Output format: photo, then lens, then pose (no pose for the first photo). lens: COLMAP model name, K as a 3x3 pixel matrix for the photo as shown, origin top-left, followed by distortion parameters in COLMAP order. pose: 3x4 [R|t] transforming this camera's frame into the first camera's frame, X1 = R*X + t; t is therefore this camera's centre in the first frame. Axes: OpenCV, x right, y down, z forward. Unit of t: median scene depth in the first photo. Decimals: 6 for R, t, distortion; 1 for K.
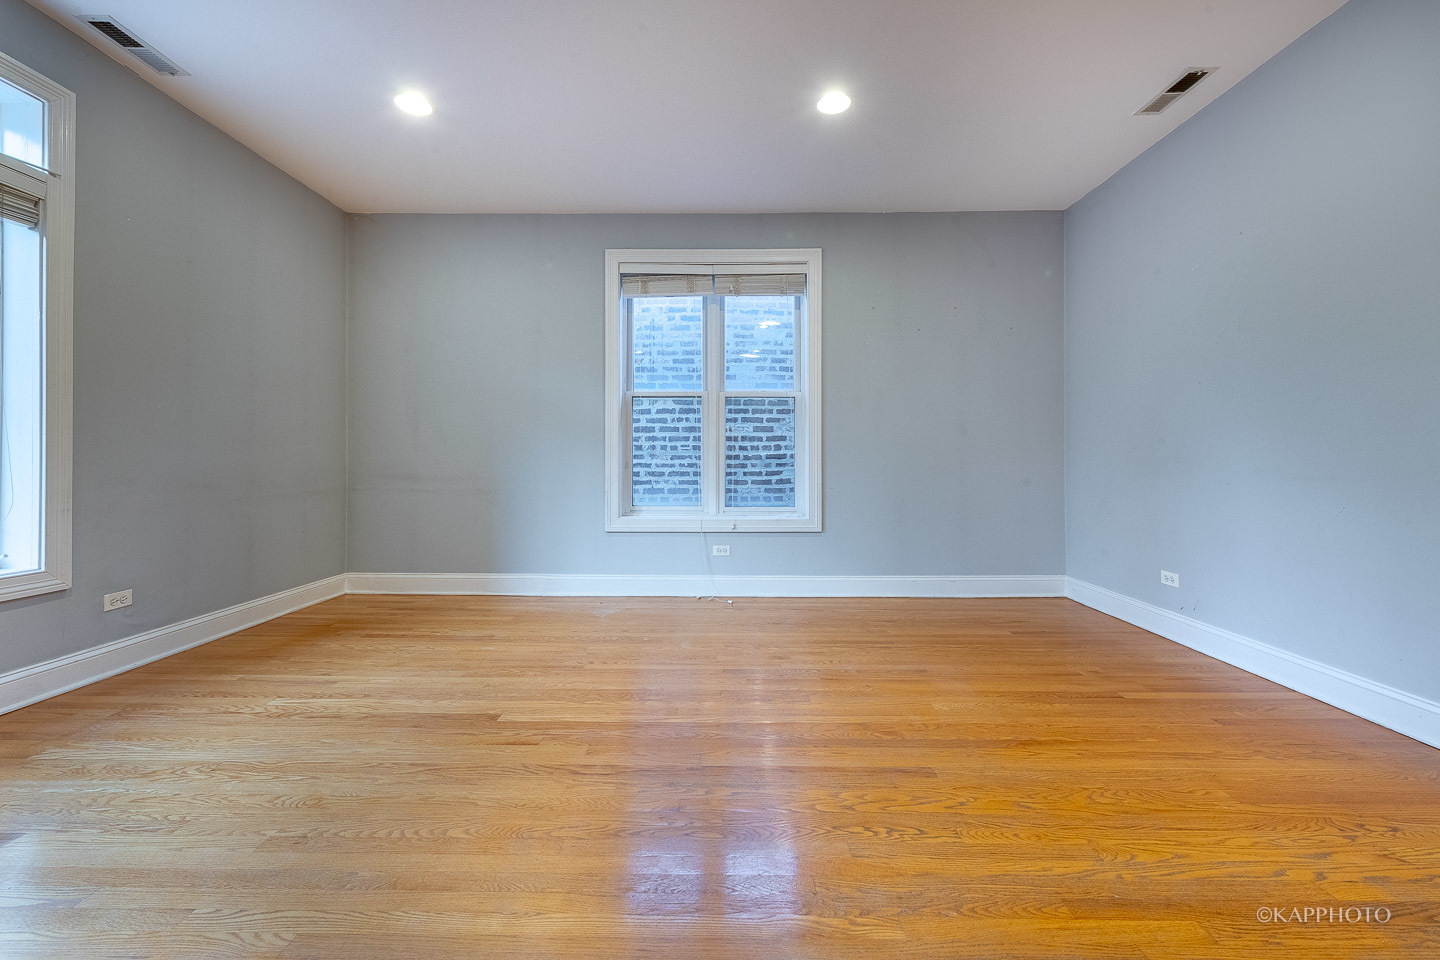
lens RADIAL K [[575.1, 0, 760.3], [0, 575.1, 461.6], [0, 0, 1]] dist [0.011354, 0.000109]
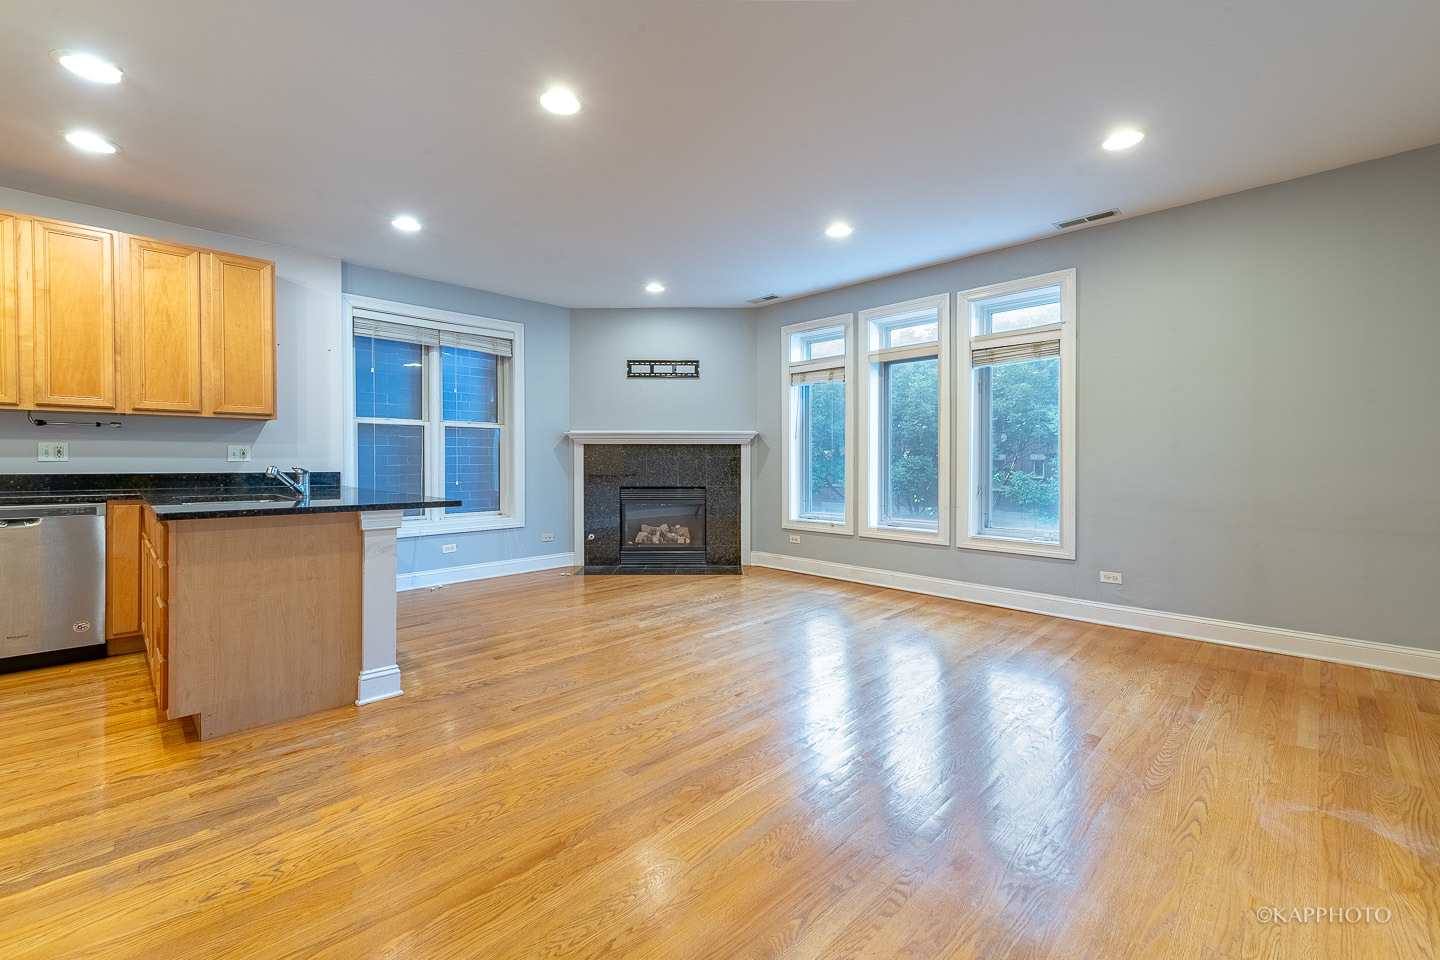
lens RADIAL K [[532.6, 0, 661.4], [0, 532.6, 463.8], [0, 0, 1]] dist [-0.000354, -0.000168]
pose [[-0.776851, 0.001874, -0.629681, 0.679241], [-0.001171, 0.999990, 0.004420, -0.061270], [0.629683, 0.004172, -0.776841, 1.385014]]
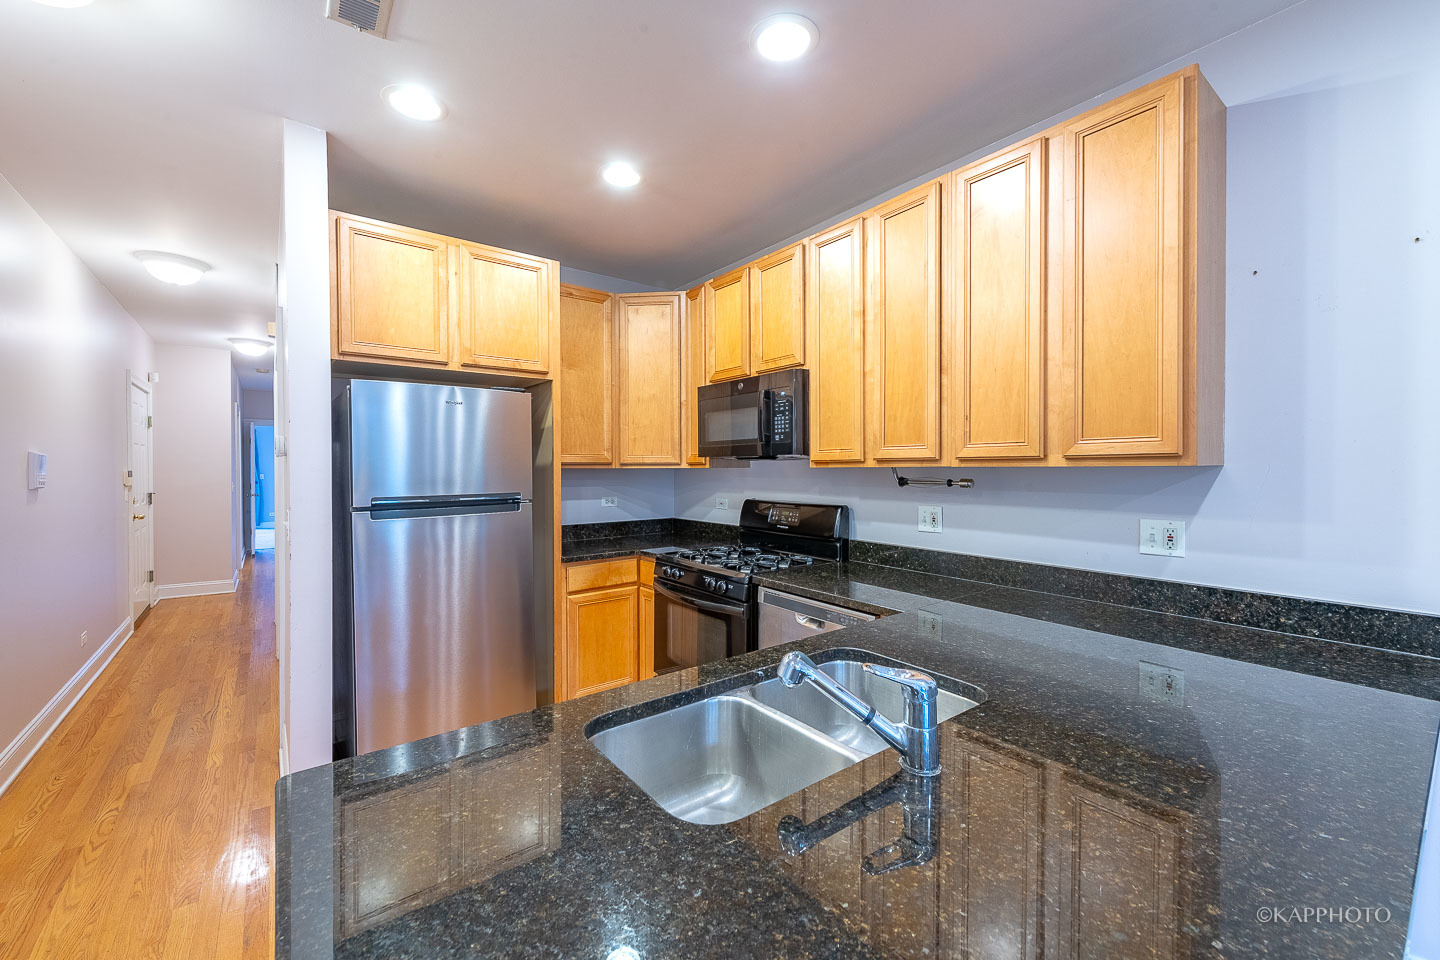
lens RADIAL K [[589.6, 0, 745.1], [0, 589.6, 471.0], [0, 0, 1]] dist [0.010475, 0.000039]
pose [[-0.628261, -0.002800, 0.777997, 0.354435], [0.002620, 0.999980, 0.005715, -0.193635], [-0.777998, 0.005629, -0.628241, 0.201175]]
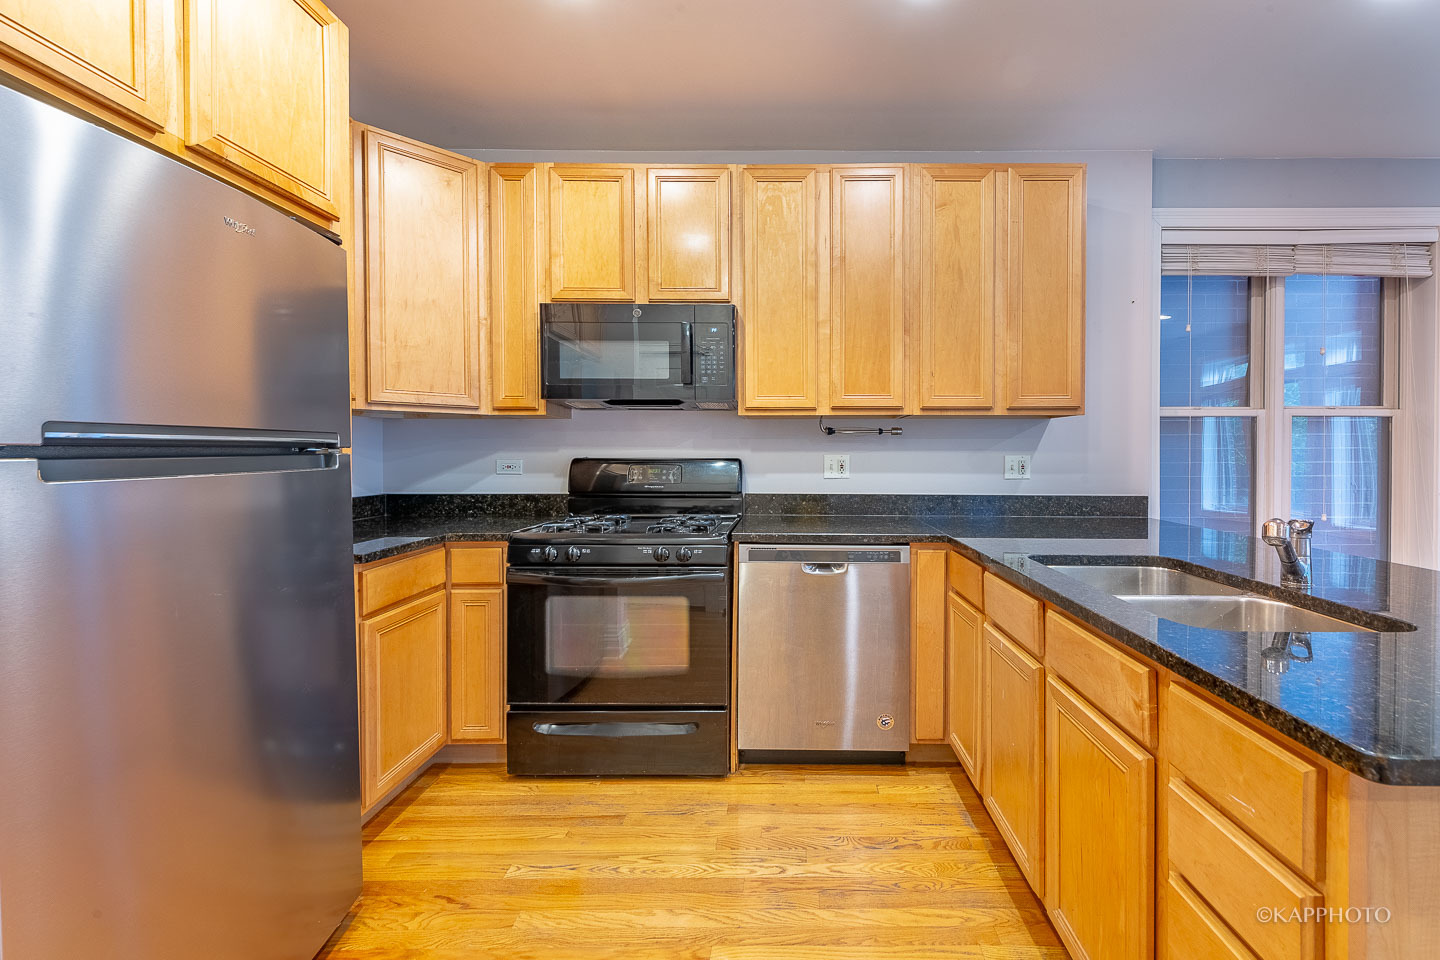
lens RADIAL K [[566.4, 0, 845.2], [0, 566.4, 450.8], [0, 0, 1]] dist [0.001757, 0.000060]
pose [[-0.999978, -0.002858, -0.005921, 1.051503], [-0.002888, 0.999983, 0.005053, -0.127845], [0.005907, 0.005070, -0.999970, 0.421766]]
